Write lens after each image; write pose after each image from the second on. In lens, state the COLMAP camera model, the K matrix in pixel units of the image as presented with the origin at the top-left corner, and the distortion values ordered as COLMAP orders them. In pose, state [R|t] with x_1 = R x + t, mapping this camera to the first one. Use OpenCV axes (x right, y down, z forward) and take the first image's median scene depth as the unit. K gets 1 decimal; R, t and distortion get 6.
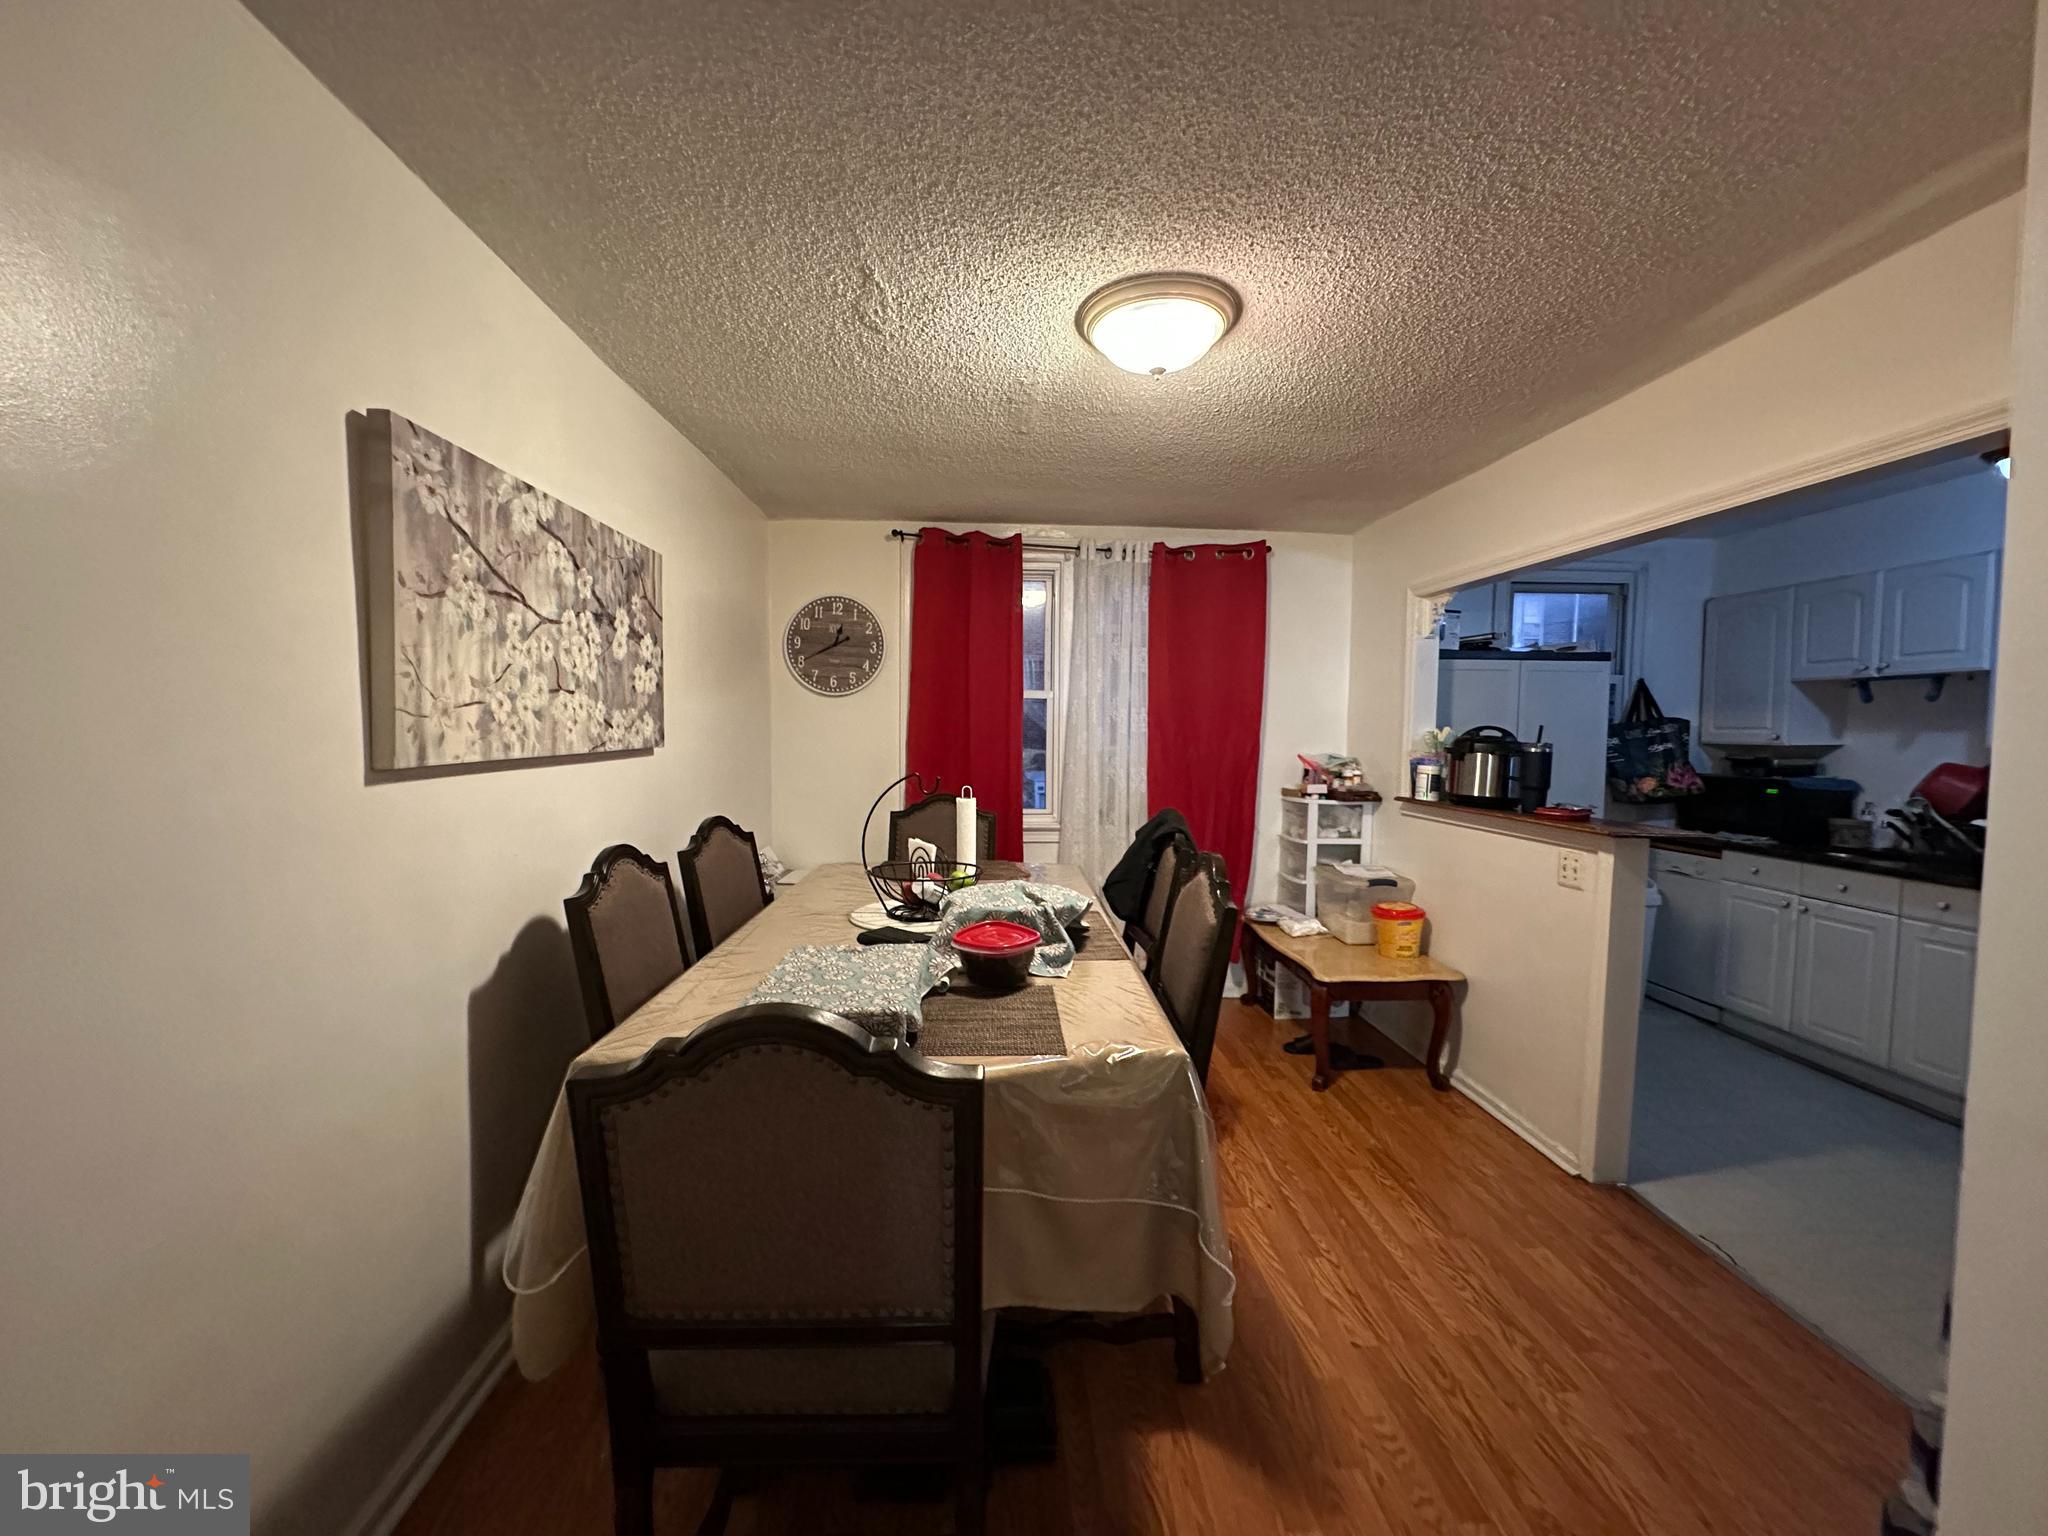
lens RADIAL K [[816.2, 0, 1024.2], [0, 816.2, 767.3], [0, 0, 1]] dist [-0.004949, 0.001145]
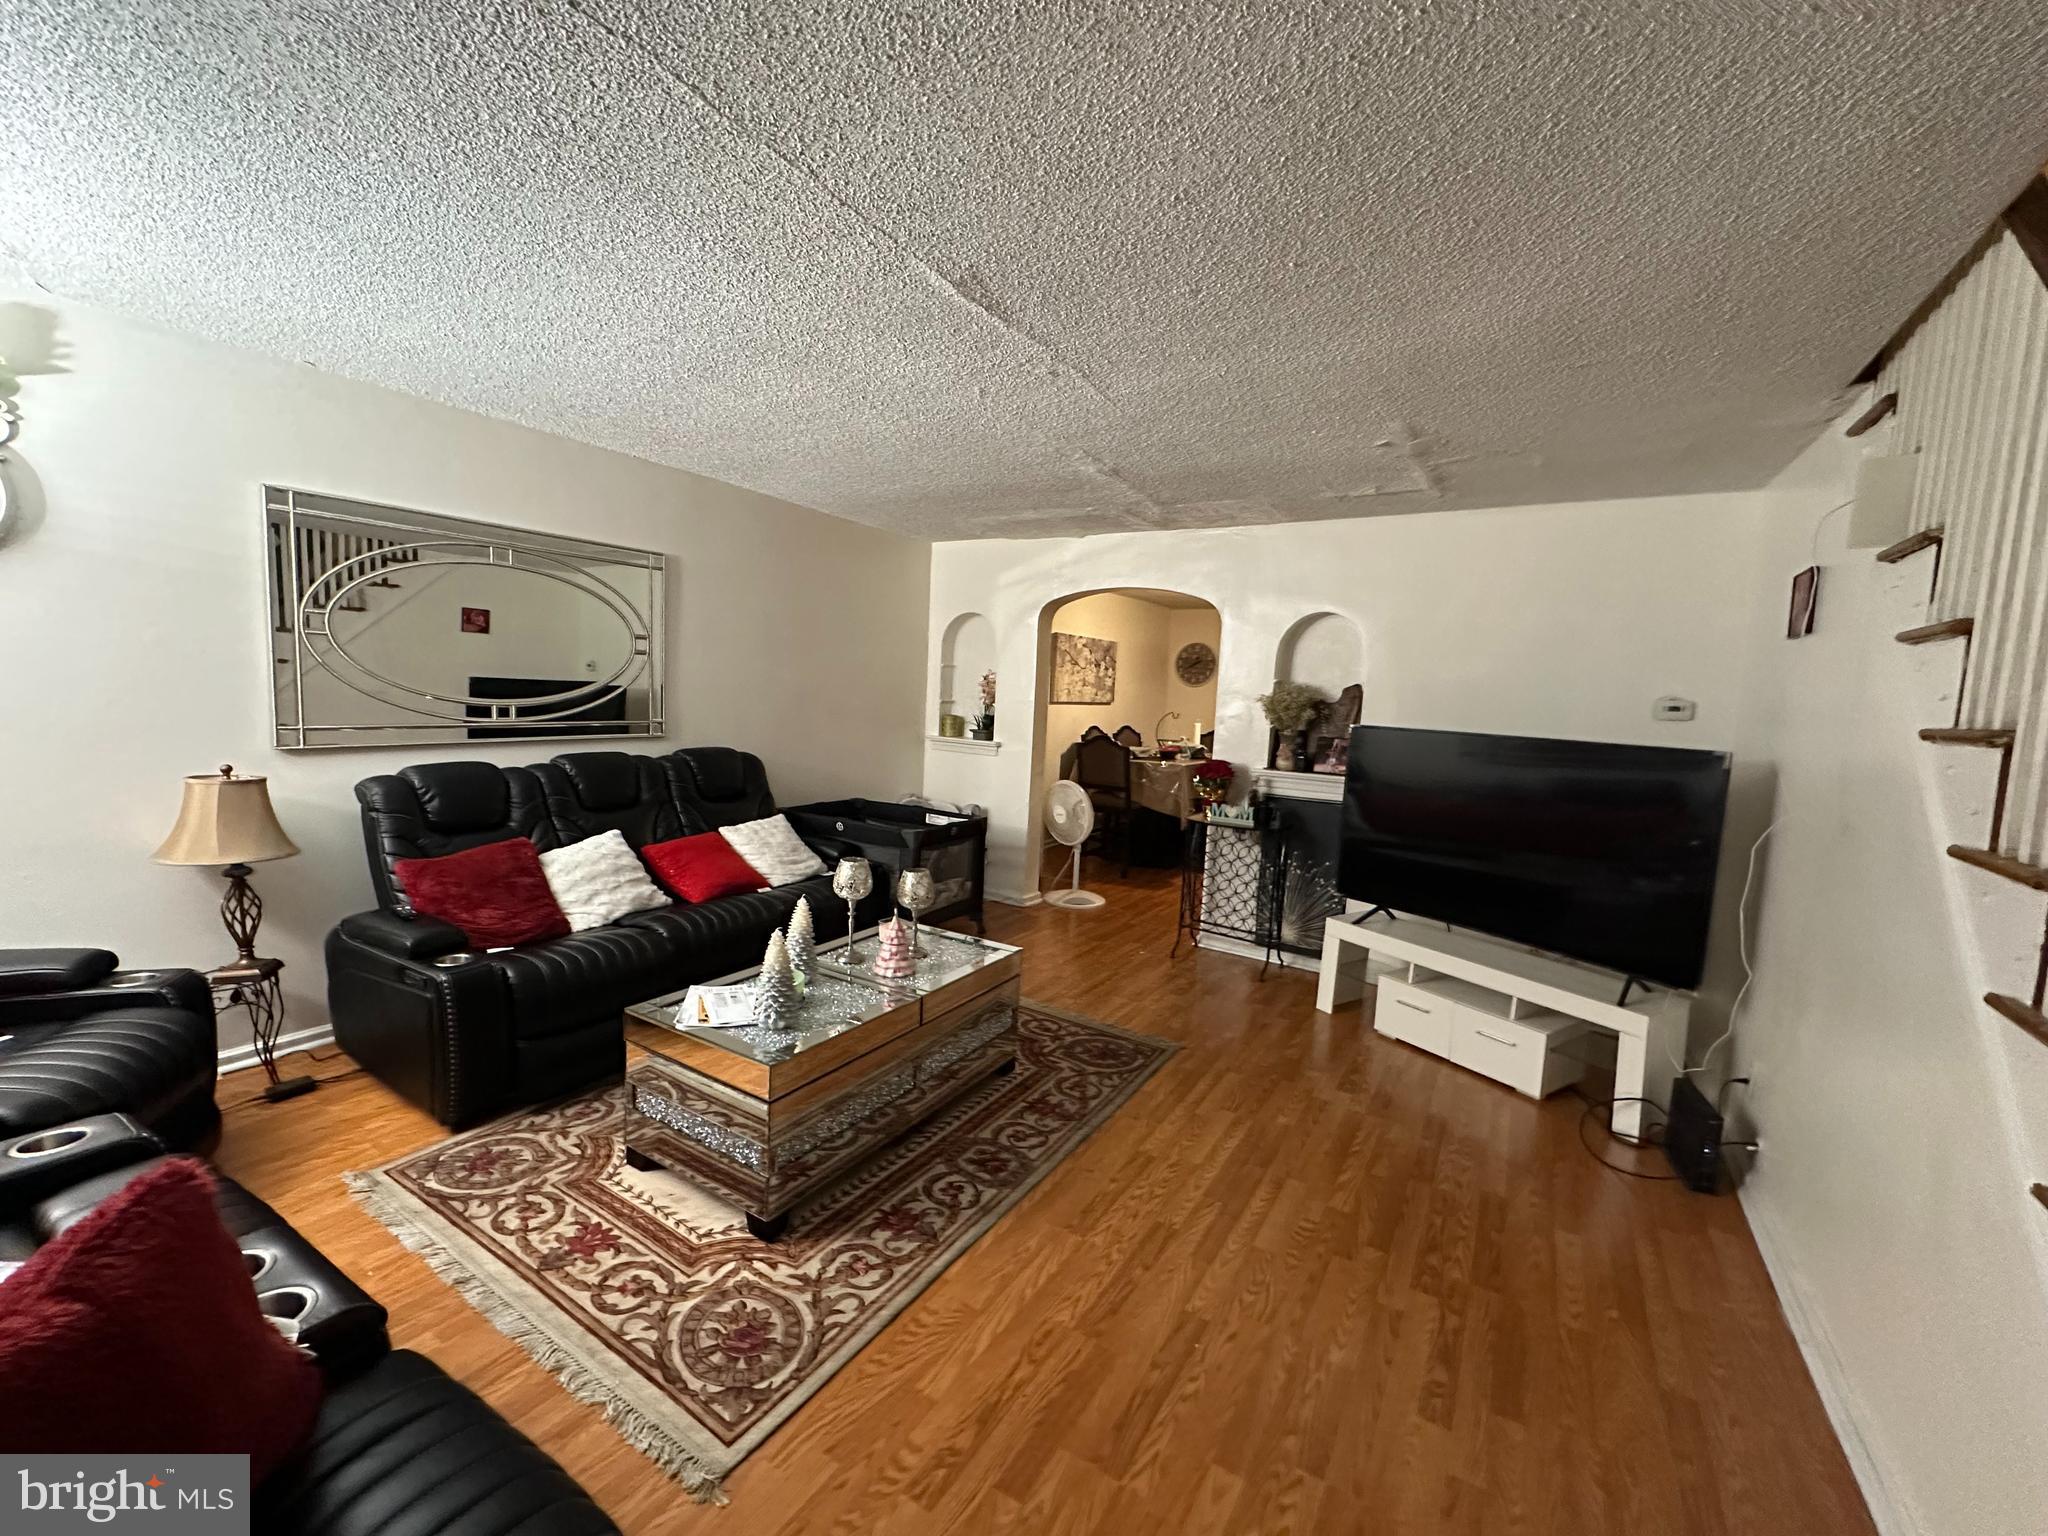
lens RADIAL K [[816.2, 0, 1024.1], [0, 816.2, 766.6], [0, 0, 1]] dist [-0.004949, 0.001145]
pose [[0.814053, 0.083897, -0.574699, 1.366722], [-0.069876, 0.996472, 0.046491, 0.122317], [0.576572, 0.002311, 0.817043, -2.189811]]
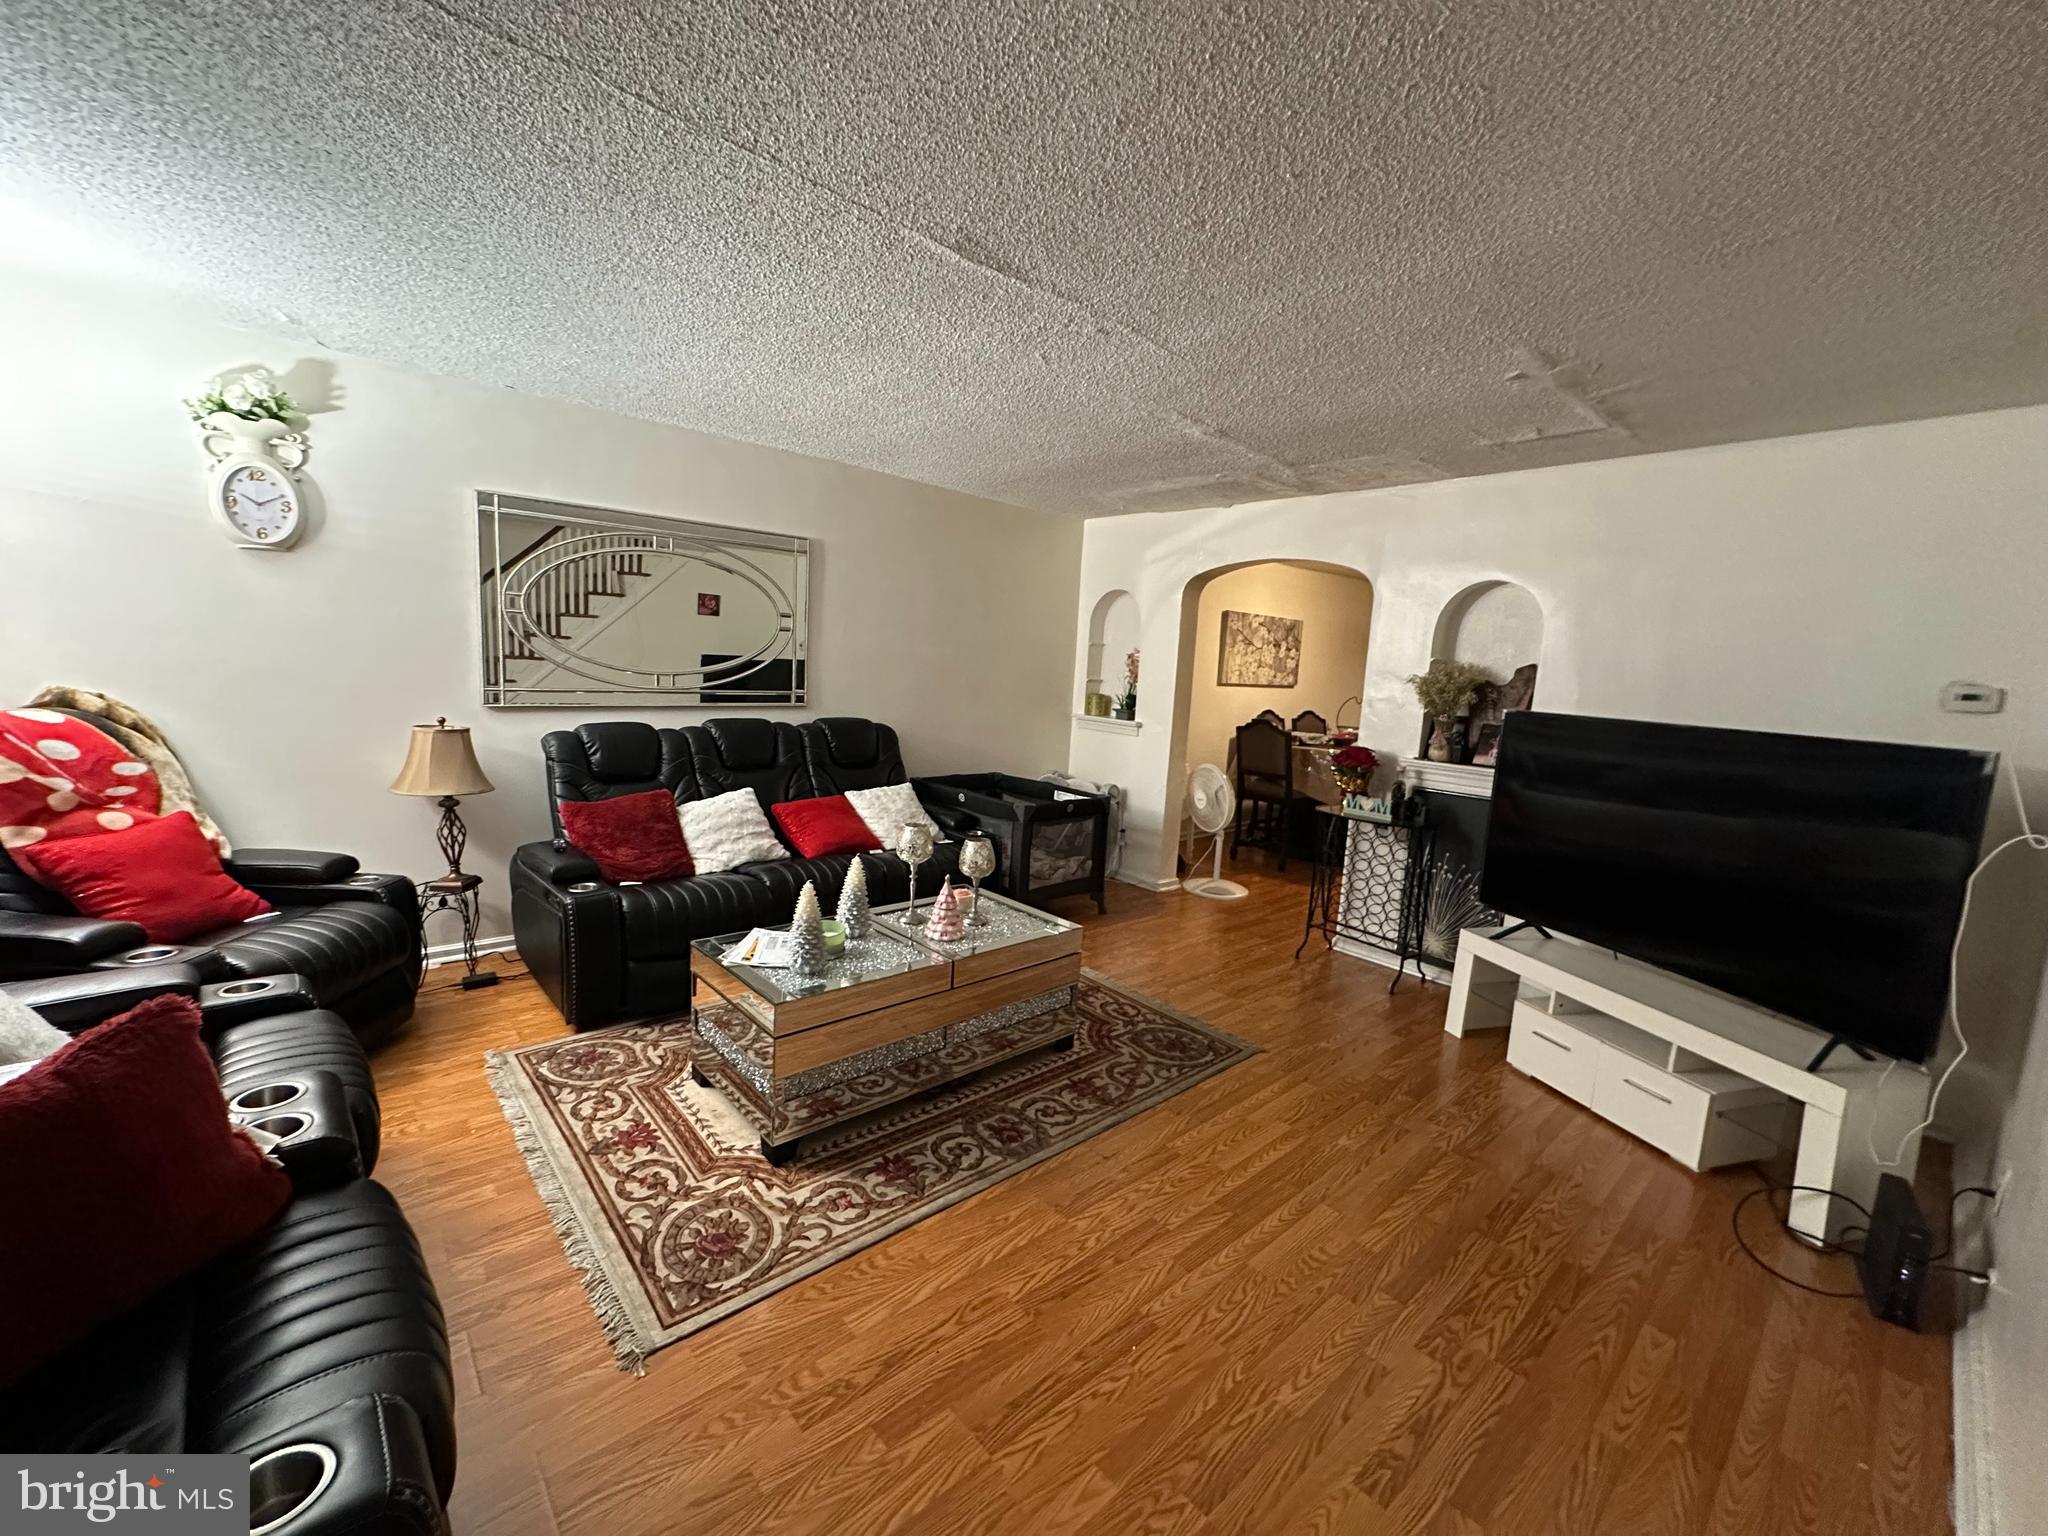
lens RADIAL K [[816.2, 0, 1024.4], [0, 816.2, 767.4], [0, 0, 1]] dist [-0.004949, 0.001145]
pose [[0.619773, 0.126622, -0.774499, 1.564964], [-0.091489, 0.991826, 0.088941, 0.117612], [0.779430, 0.015735, 0.626292, -1.986061]]
